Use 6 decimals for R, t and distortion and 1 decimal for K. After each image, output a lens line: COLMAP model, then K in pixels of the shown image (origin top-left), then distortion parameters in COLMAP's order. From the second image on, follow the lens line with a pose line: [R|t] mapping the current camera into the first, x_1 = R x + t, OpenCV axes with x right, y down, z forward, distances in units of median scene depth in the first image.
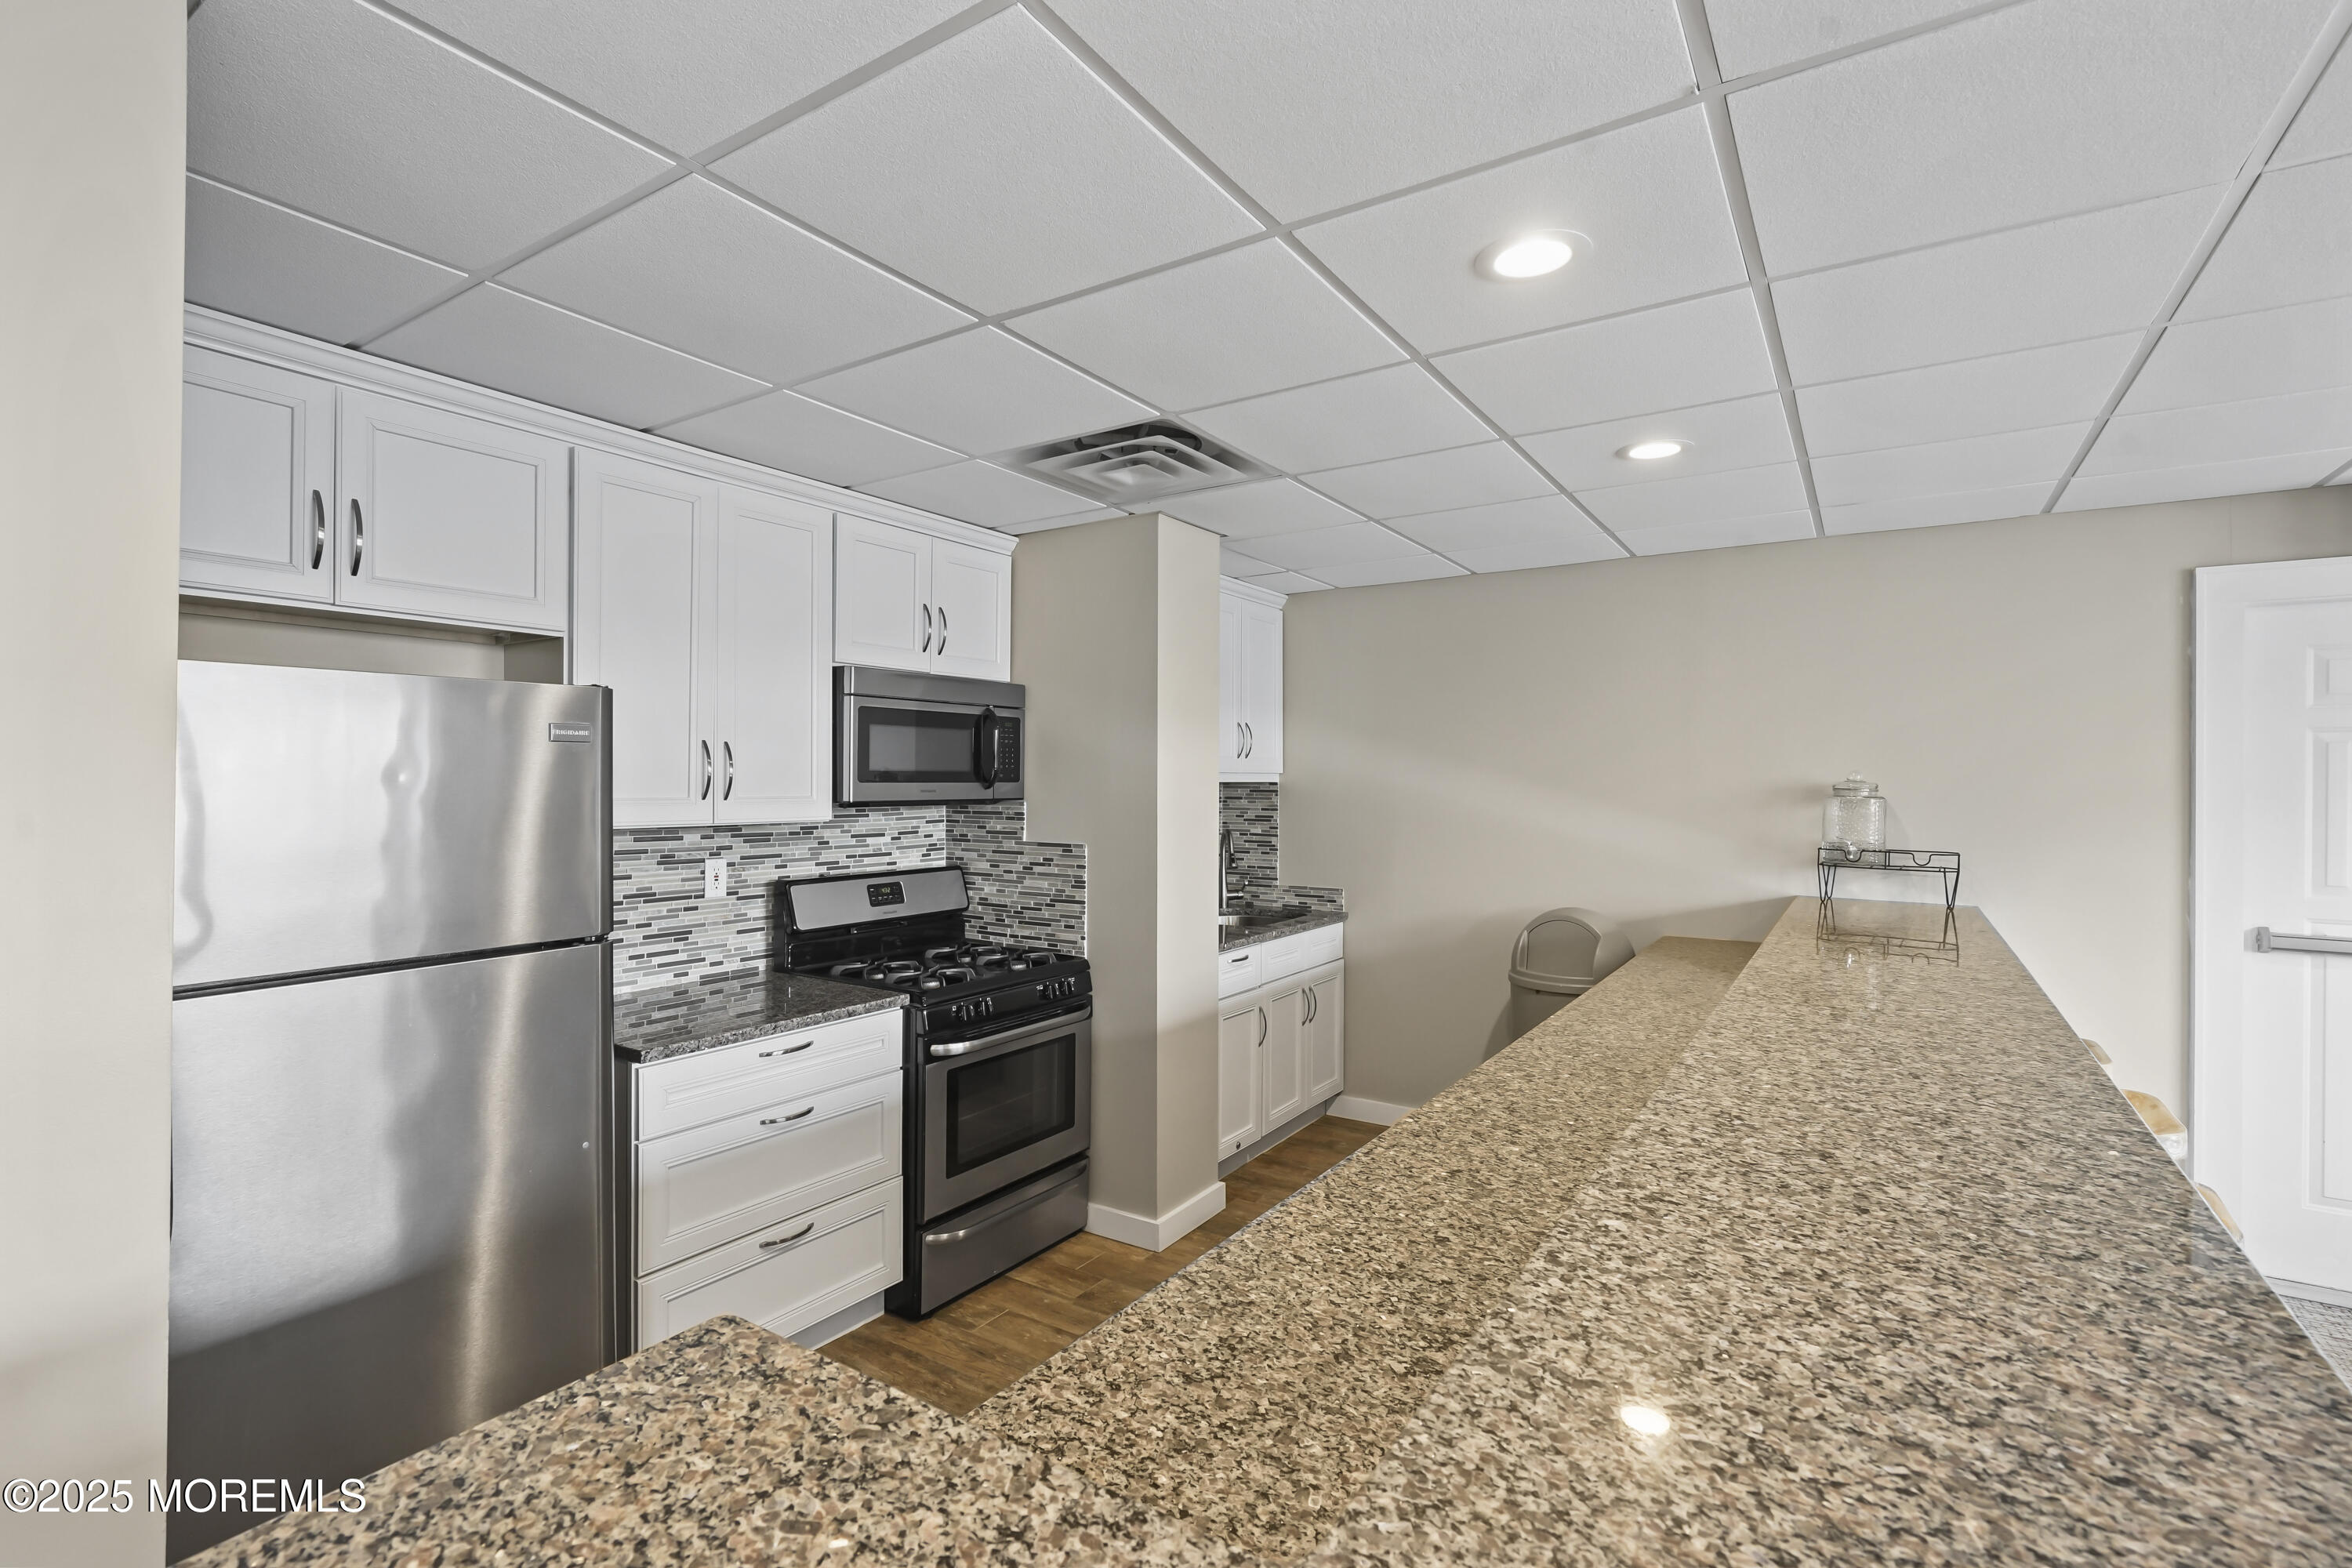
lens RADIAL K [[1072.3, 0, 1170.6], [0, 1072.3, 779.3], [0, 0, 1]] dist [-0.002903, -0.000247]
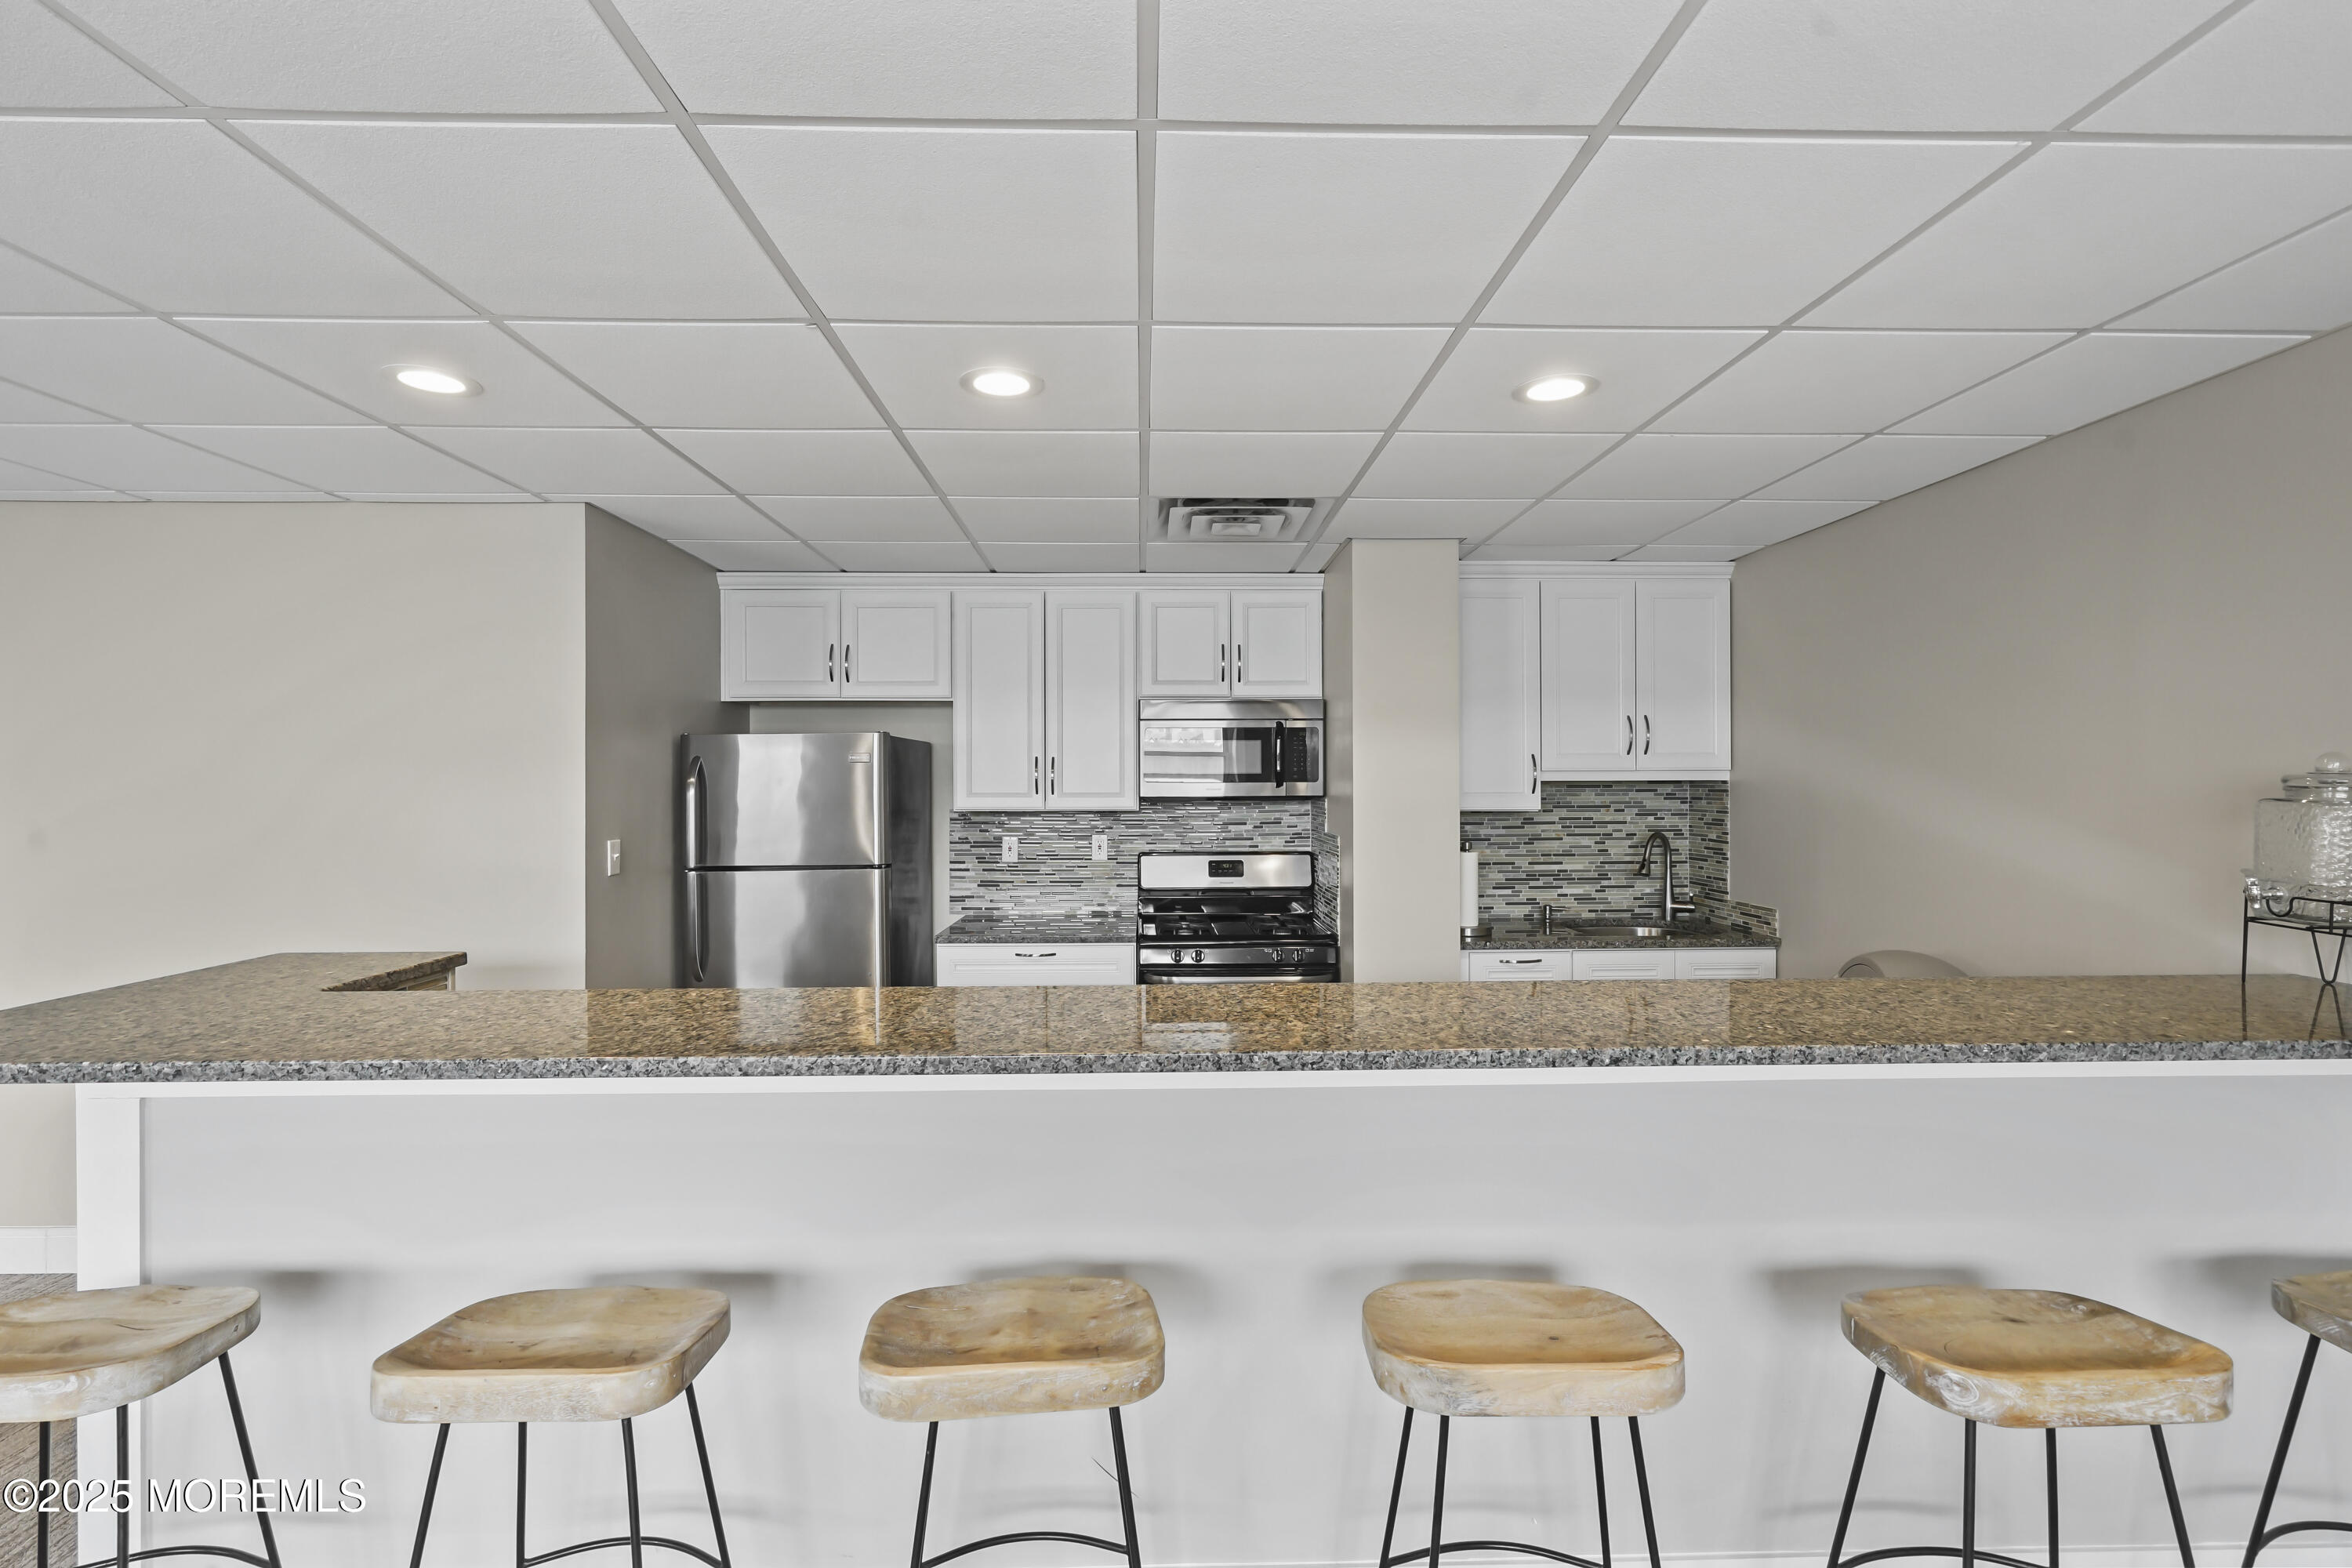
lens RADIAL K [[1072.3, 0, 1174.5], [0, 1072.3, 786.5], [0, 0, 1]] dist [-0.002903, -0.000247]
pose [[0.583372, -0.003183, -0.812199, 0.717836], [0.005666, 0.999984, 0.000151, 0.006383], [0.812185, -0.004689, 0.583381, 0.181374]]
